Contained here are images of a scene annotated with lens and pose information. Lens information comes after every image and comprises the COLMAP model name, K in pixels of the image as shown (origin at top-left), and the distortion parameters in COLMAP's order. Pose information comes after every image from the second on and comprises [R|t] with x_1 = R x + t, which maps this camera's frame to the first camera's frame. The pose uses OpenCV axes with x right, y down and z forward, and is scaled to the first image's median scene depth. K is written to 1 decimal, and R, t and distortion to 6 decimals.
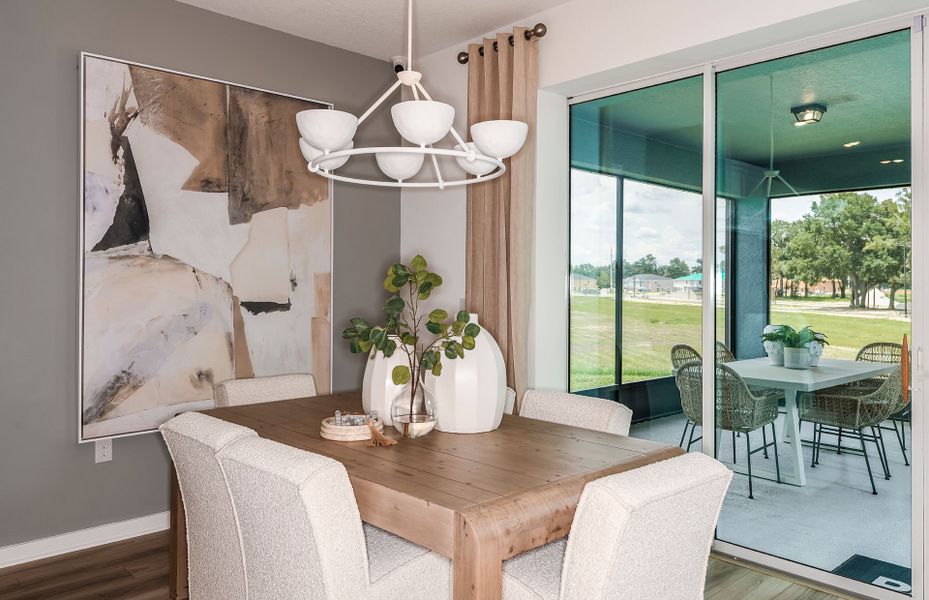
lens RADIAL K [[691.3, 0, 463.9], [0, 691.3, 278.9], [0, 0, 1]] dist [0.023155, -0.003598]
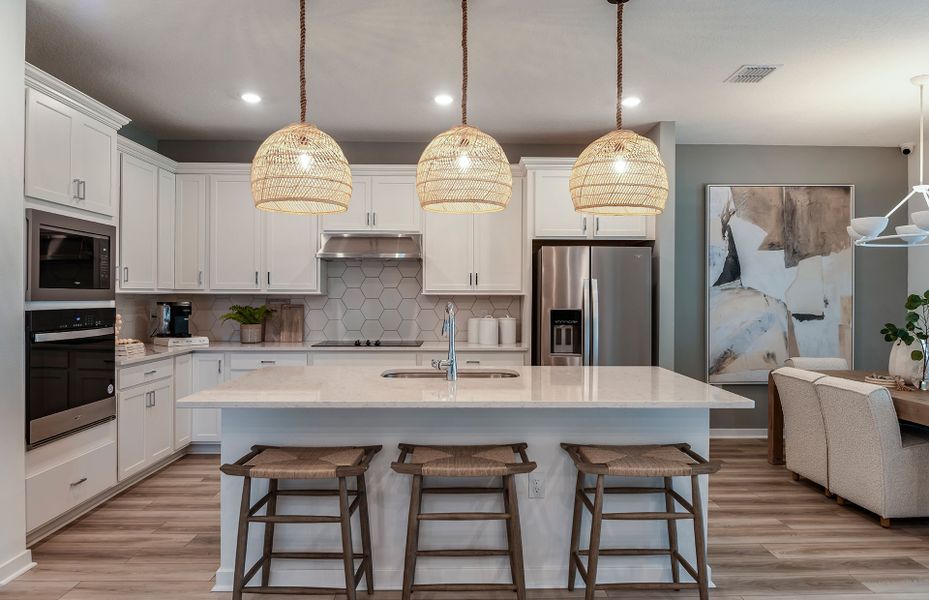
lens RADIAL K [[569.2, 0, 466.4], [0, 569.2, 298.5], [0, 0, 1]] dist [-0.007545, -0.007313]
pose [[0.739761, -0.001097, -0.672869, 0.020952], [0.005955, 0.999970, 0.004918, -0.016274], [0.672844, -0.007645, 0.739745, -0.576220]]
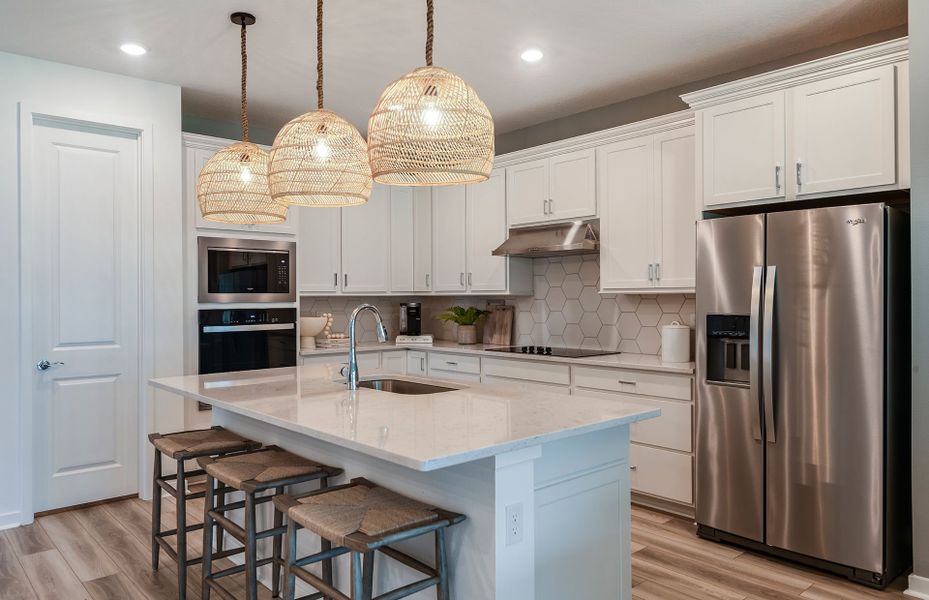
lens RADIAL K [[645.1, 0, 464.9], [0, 645.1, 301.0], [0, 0, 1]] dist [0.026877, -0.005507]
pose [[-0.034959, -0.000901, -0.999388, 0.278651], [0.013049, 0.999914, -0.001358, -0.007598], [0.999304, -0.013088, -0.034944, 0.139561]]
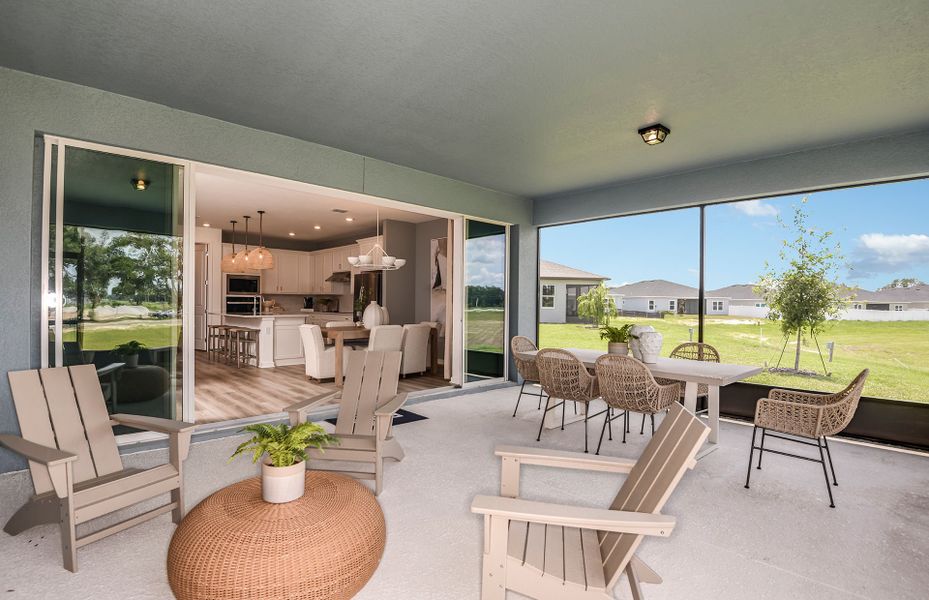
lens RADIAL K [[432.7, 0, 481.9], [0, 432.7, 308.8], [0, 0, 1]] dist [-0.034112, -0.001062]
pose [[0.042451, 0.007798, -0.999068, 1.793994], [-0.003501, 0.999965, 0.007657, 0.050700], [0.999092, 0.003172, 0.042477, 1.069016]]
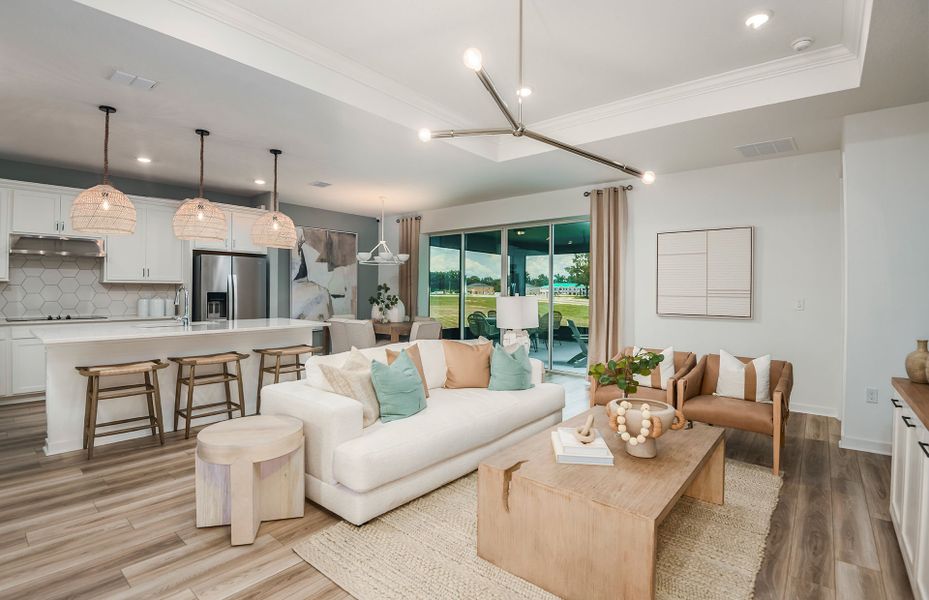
lens RADIAL K [[432.7, 0, 469.6], [0, 432.7, 295.2], [0, 0, 1]] dist [-0.034112, -0.001062]
pose [[0.991054, 0.000749, 0.133457, 0.070521], [-0.003460, 0.999792, 0.020078, -0.009010], [-0.133414, -0.020360, 0.990851, -1.230169]]
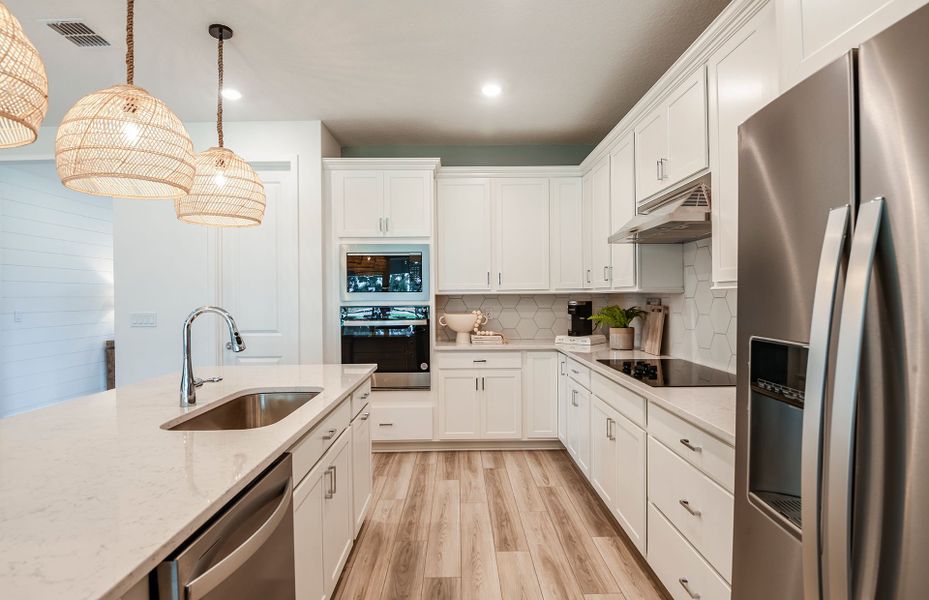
lens RADIAL K [[480.9, 0, 465.0], [0, 480.9, 299.5], [0, 0, 1]] dist [0.002762, -0.000332]
pose [[-0.678126, 0.004211, -0.734934, -0.330944], [0.009307, 0.999953, -0.002858, -0.009389], [0.734887, -0.008778, -0.678133, 0.529965]]
